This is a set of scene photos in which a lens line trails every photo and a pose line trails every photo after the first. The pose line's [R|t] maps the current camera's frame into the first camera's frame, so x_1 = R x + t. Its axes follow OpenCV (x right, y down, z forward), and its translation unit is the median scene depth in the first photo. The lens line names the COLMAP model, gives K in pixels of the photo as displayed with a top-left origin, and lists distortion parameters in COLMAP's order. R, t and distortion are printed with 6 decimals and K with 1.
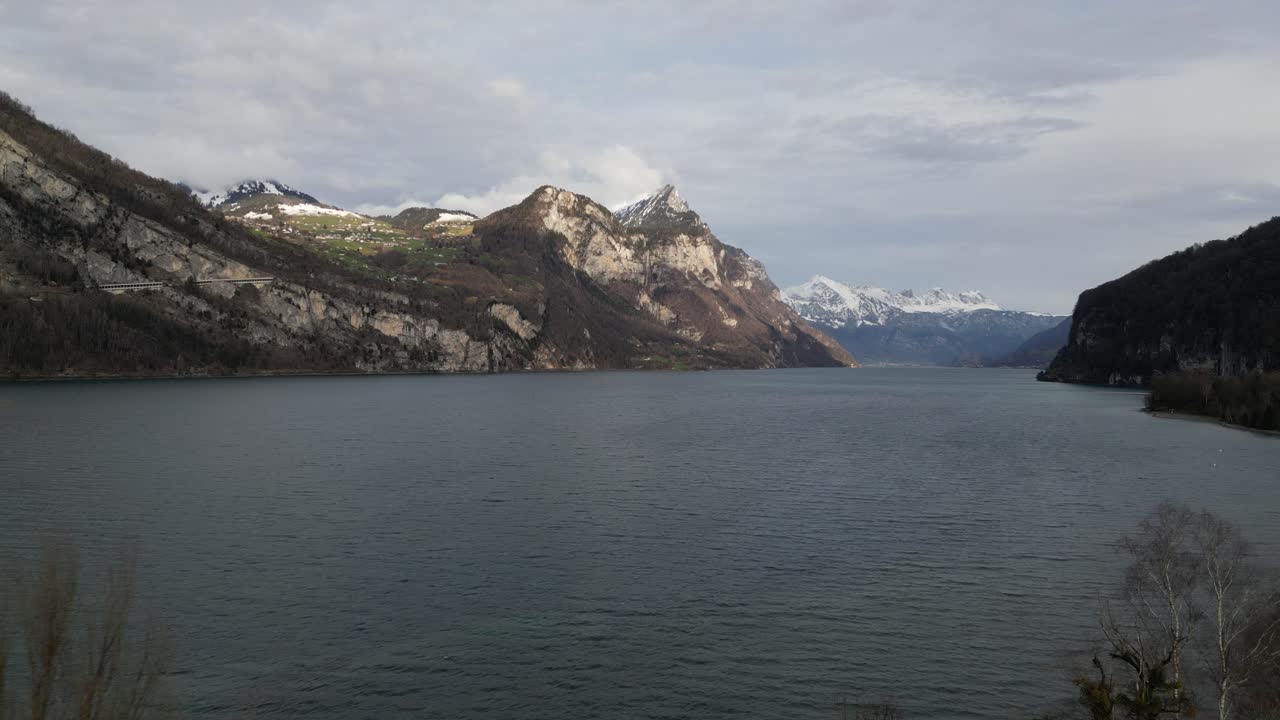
lens RADIAL K [[929.6, 0, 645.0], [0, 929.6, 357.5], [0, 0, 1]] dist [0.095539, -0.090894]
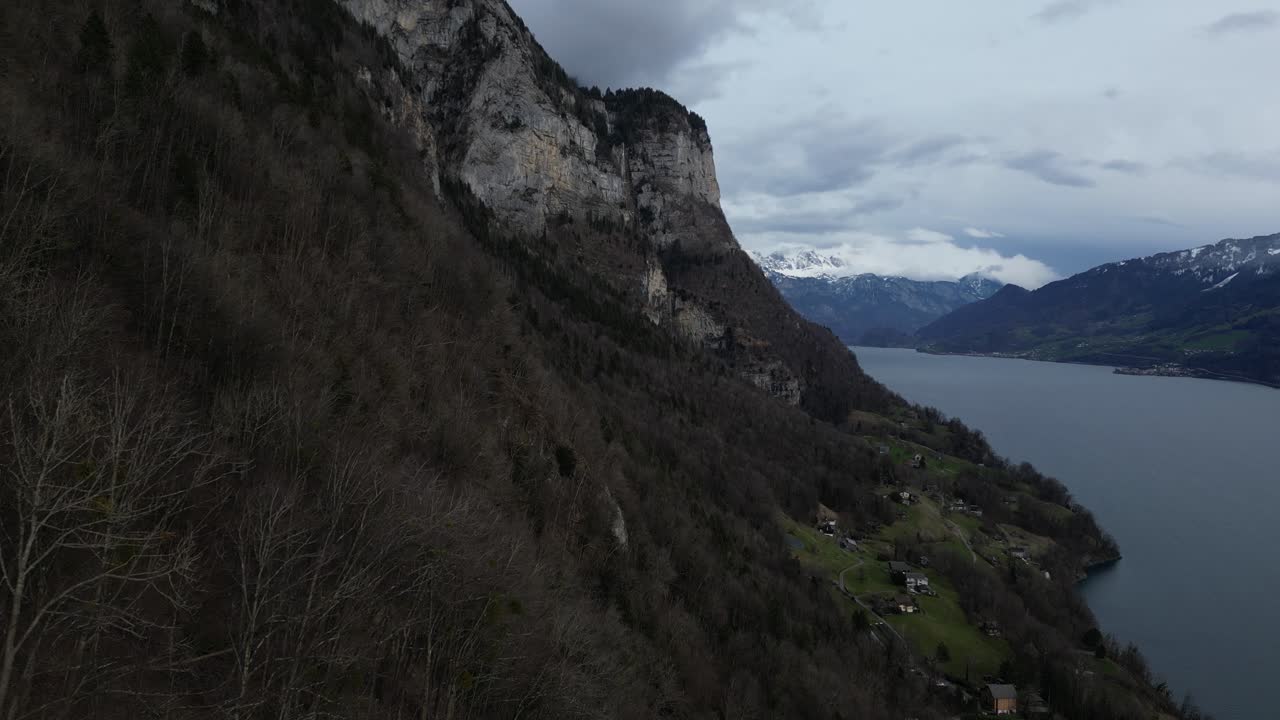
lens RADIAL K [[929.6, 0, 645.0], [0, 929.6, 357.5], [0, 0, 1]] dist [0.095539, -0.090894]
pose [[0.982294, -0.017234, 0.186552, -0.131100], [0.009365, 0.999032, 0.042978, -0.108743], [-0.187112, -0.040470, 0.981505, 1.457078]]
